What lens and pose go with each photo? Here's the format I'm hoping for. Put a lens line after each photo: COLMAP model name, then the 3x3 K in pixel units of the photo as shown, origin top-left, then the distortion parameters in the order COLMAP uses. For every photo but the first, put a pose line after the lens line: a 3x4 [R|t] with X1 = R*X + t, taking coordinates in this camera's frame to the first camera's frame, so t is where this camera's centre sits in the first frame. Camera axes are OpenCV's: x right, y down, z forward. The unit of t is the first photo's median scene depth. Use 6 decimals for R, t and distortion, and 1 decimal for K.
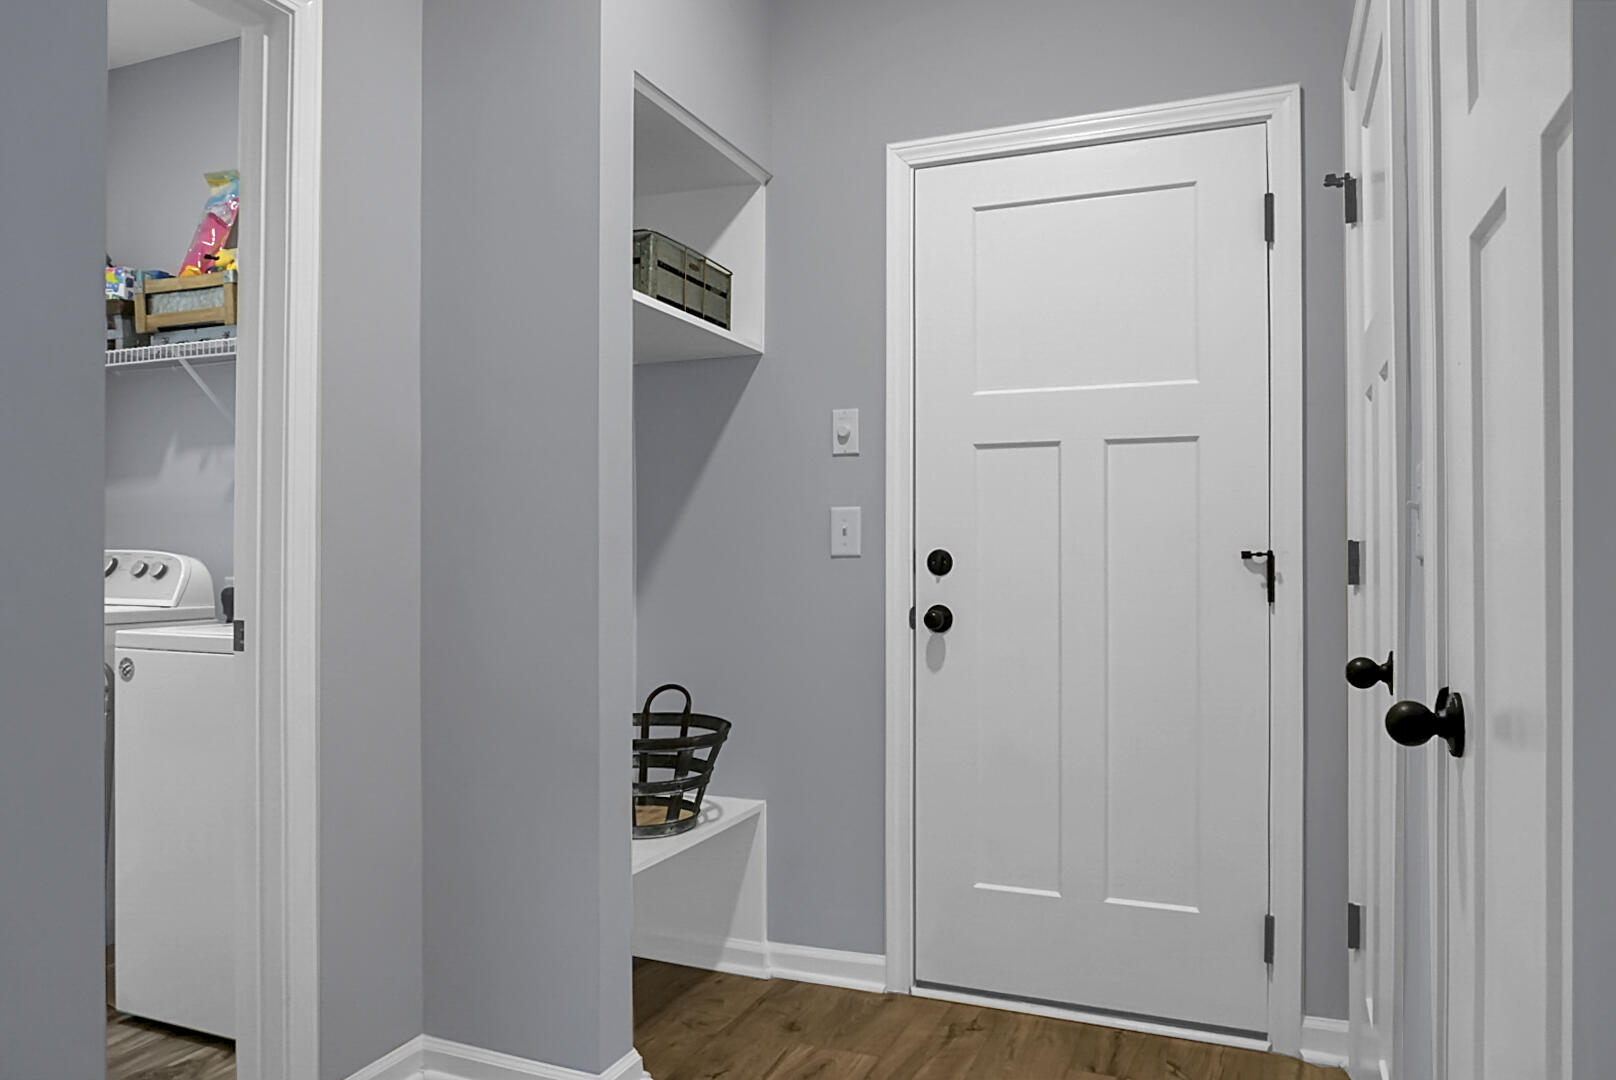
lens RADIAL K [[1104.1, 0, 806.8], [0, 1104.1, 551.0], [0, 0, 1]] dist [-0.012034, -0.002114]
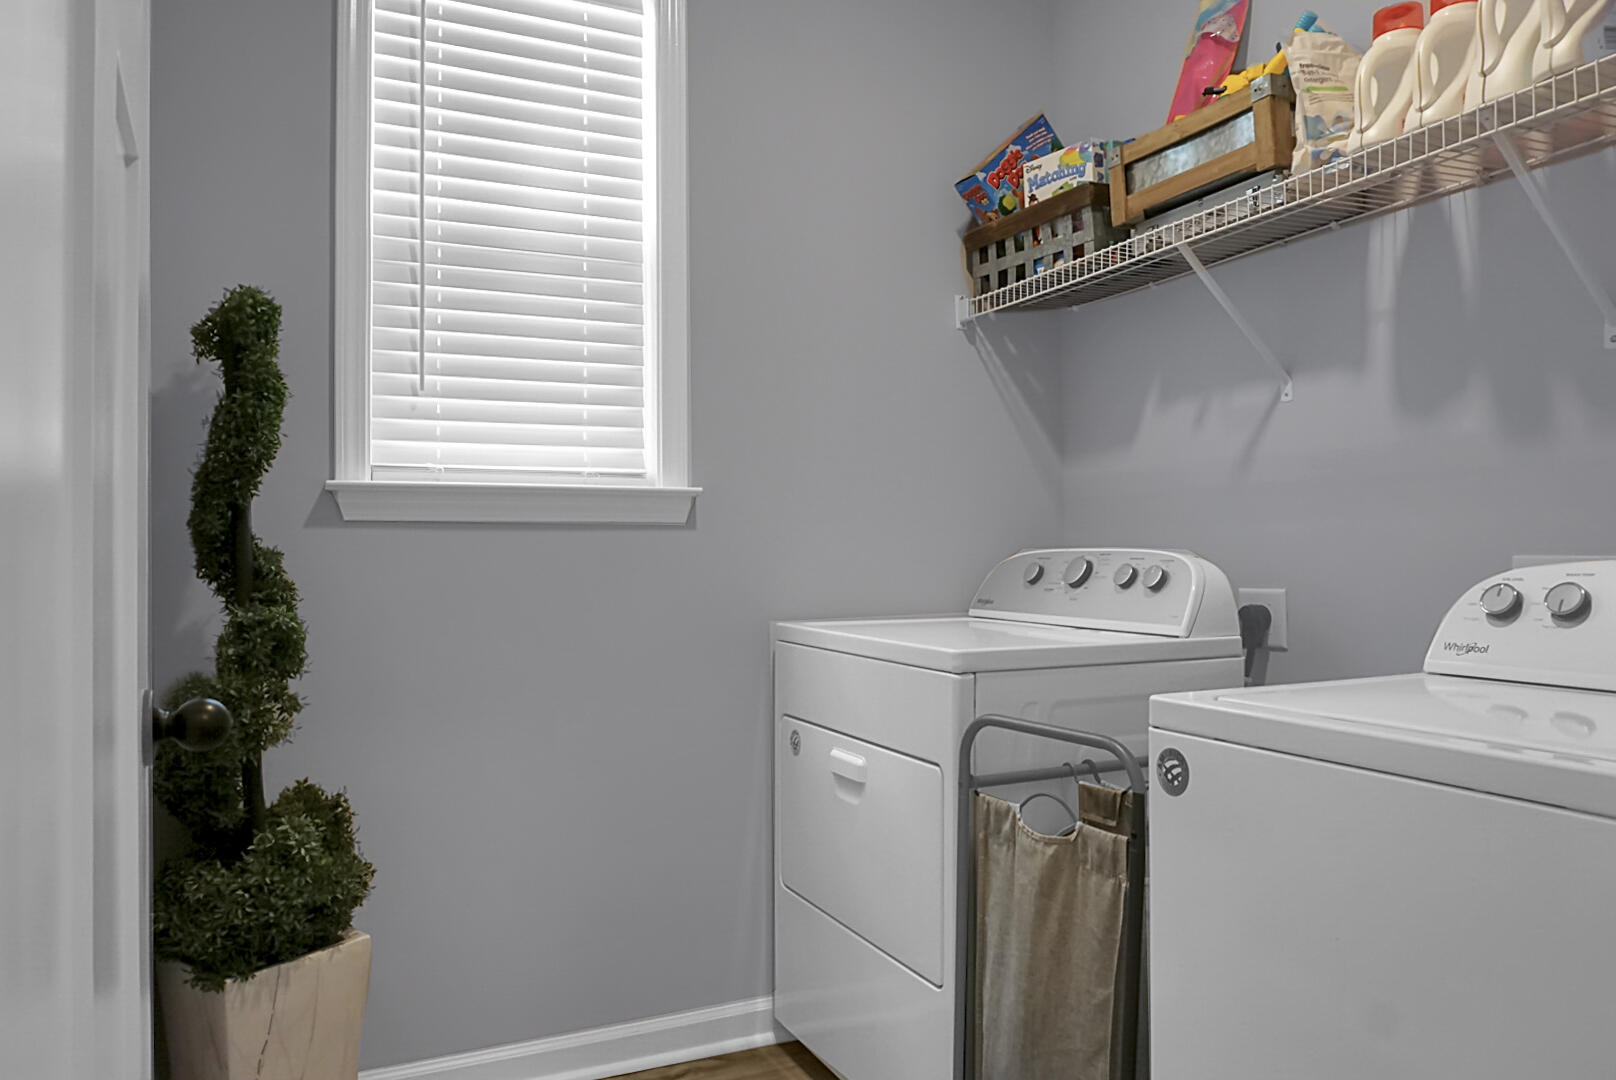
lens RADIAL K [[1104.1, 0, 806.8], [0, 1104.1, 551.0], [0, 0, 1]] dist [-0.012034, -0.002114]
pose [[0.737171, -0.016040, -0.675516, -0.293749], [0.017098, 0.999841, -0.005082, 0.001002], [0.675490, -0.007804, 0.737328, 0.371017]]
